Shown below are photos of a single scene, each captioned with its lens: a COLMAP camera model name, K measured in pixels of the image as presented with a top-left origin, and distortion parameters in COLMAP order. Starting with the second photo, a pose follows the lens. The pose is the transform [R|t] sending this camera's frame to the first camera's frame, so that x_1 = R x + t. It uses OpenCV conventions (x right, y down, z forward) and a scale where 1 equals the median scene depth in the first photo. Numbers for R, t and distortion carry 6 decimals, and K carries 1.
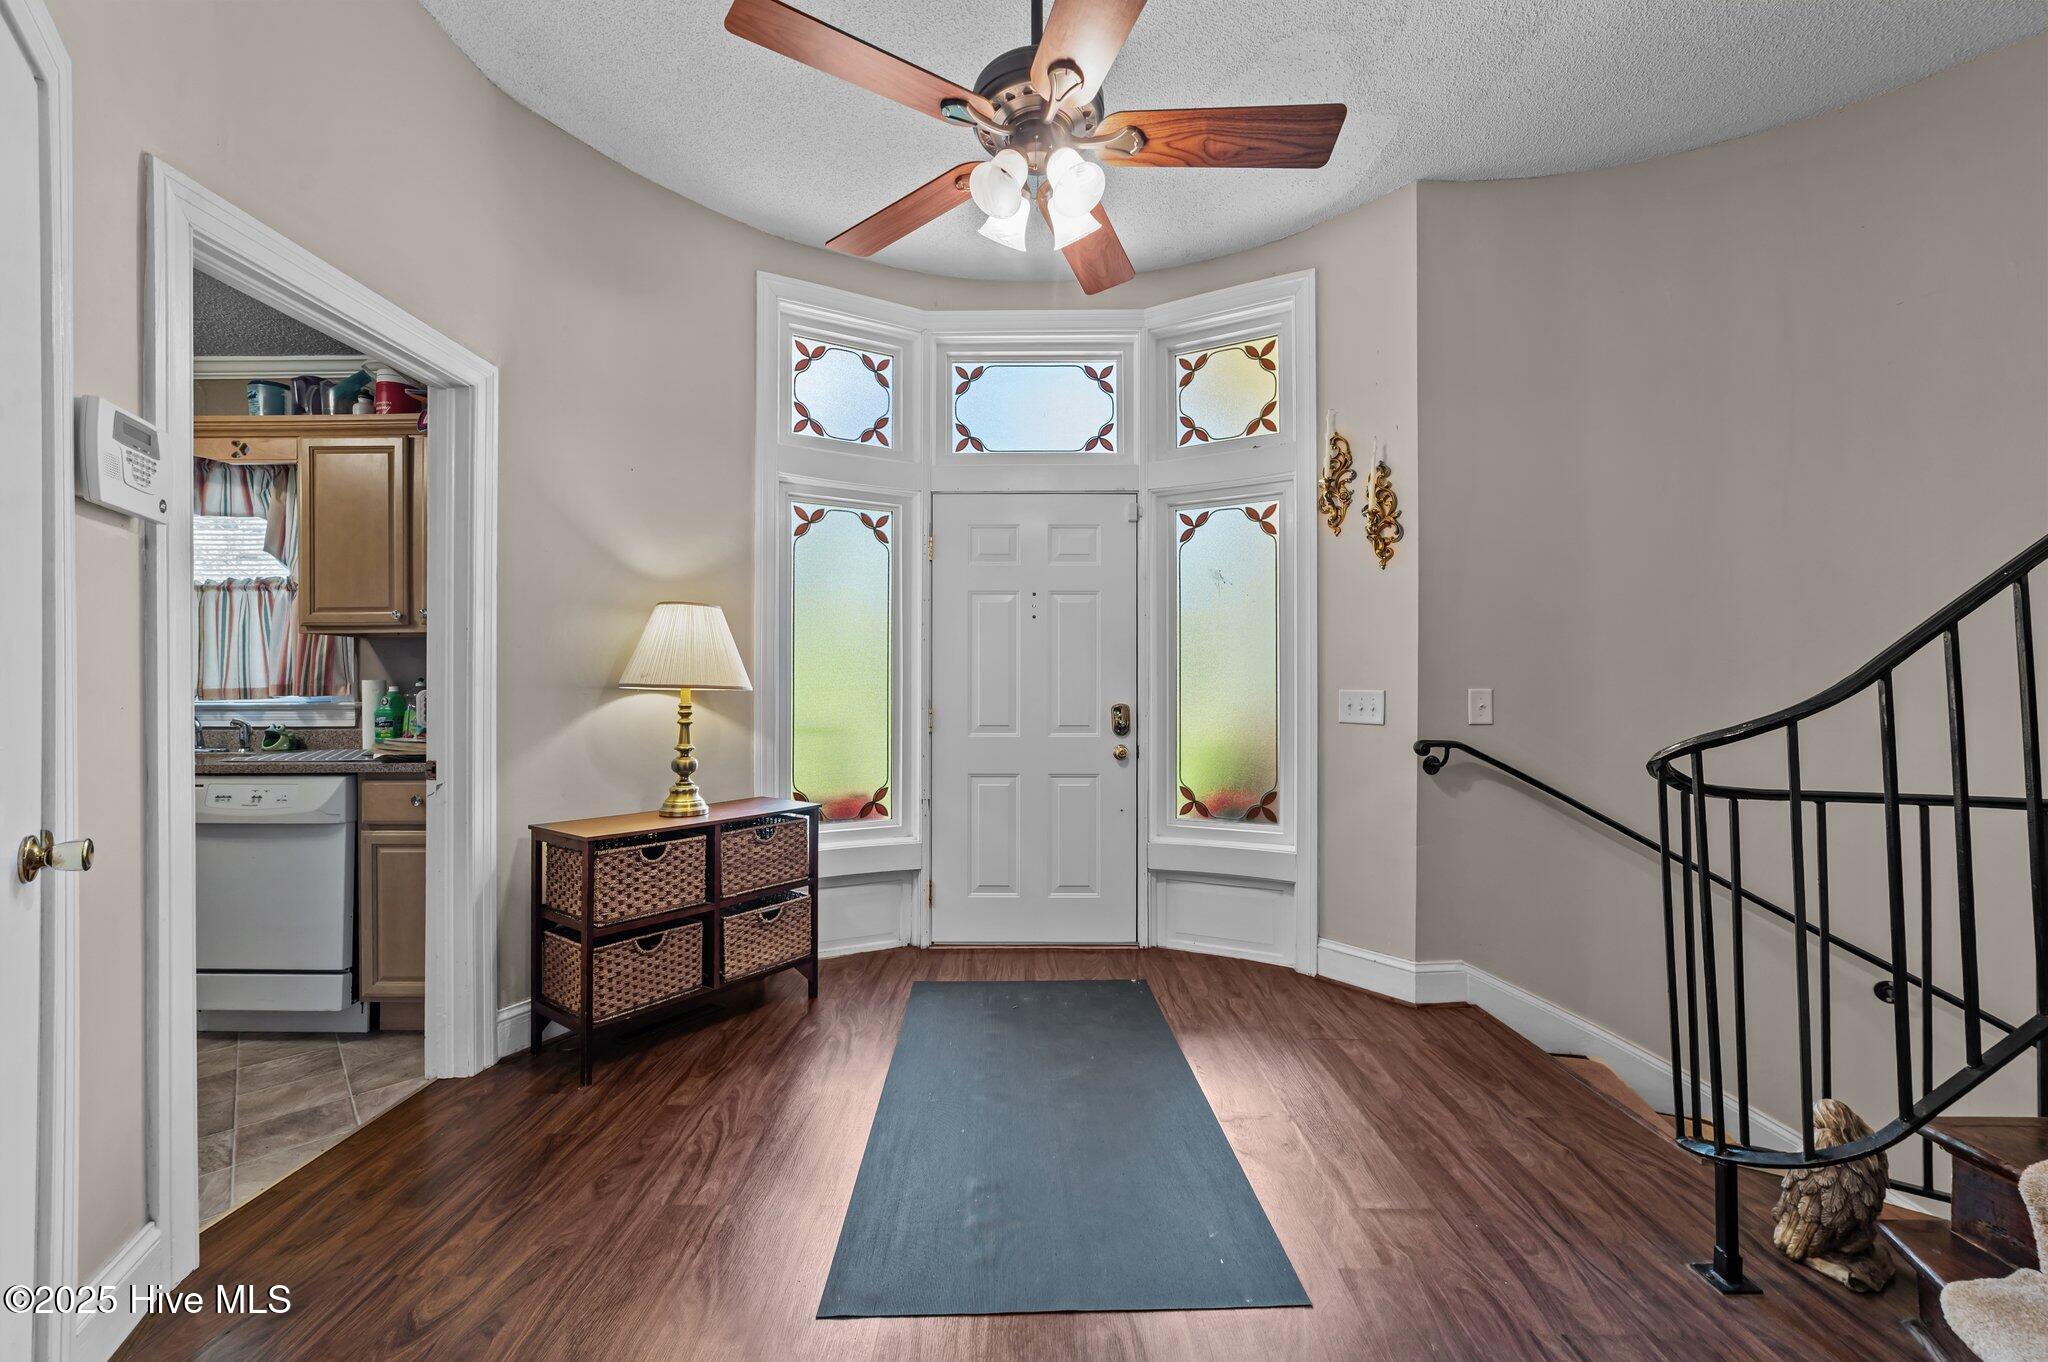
lens RADIAL K [[804.6, 0, 1028.4], [0, 804.6, 696.4], [0, 0, 1]] dist [-0.000718, -0.000079]
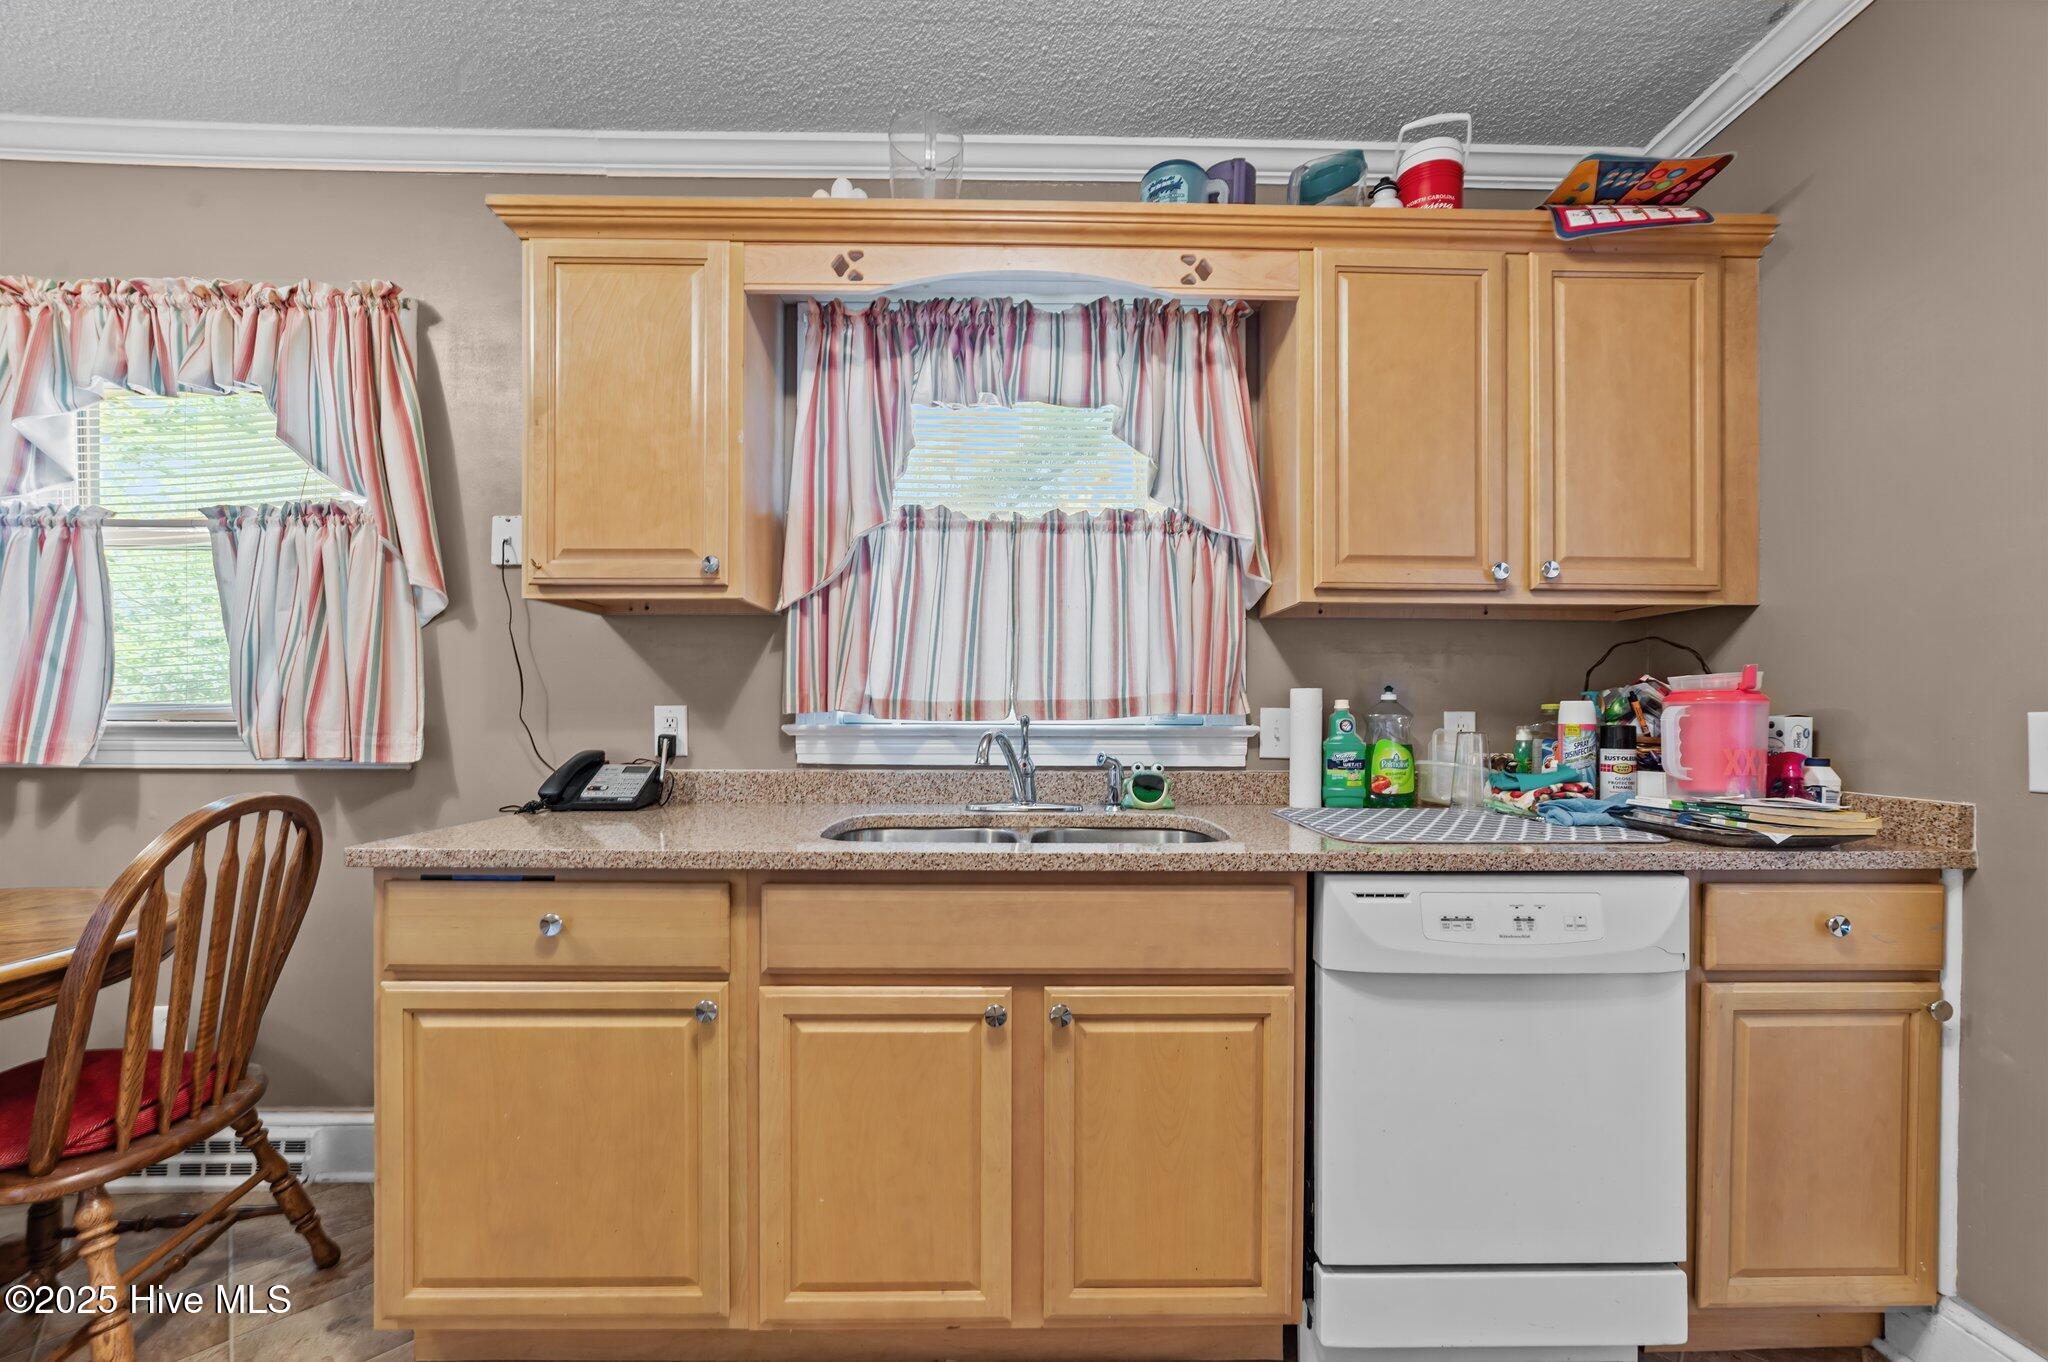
lens RADIAL K [[813.9, 0, 1026.1], [0, 813.9, 707.2], [0, 0, 1]] dist [-0.000563, -0.000043]
pose [[0.999727, 0.005678, 0.022668, -1.108334], [-0.005383, 0.999900, -0.013060, 0.002934], [-0.022740, 0.012934, 0.999658, 0.442968]]
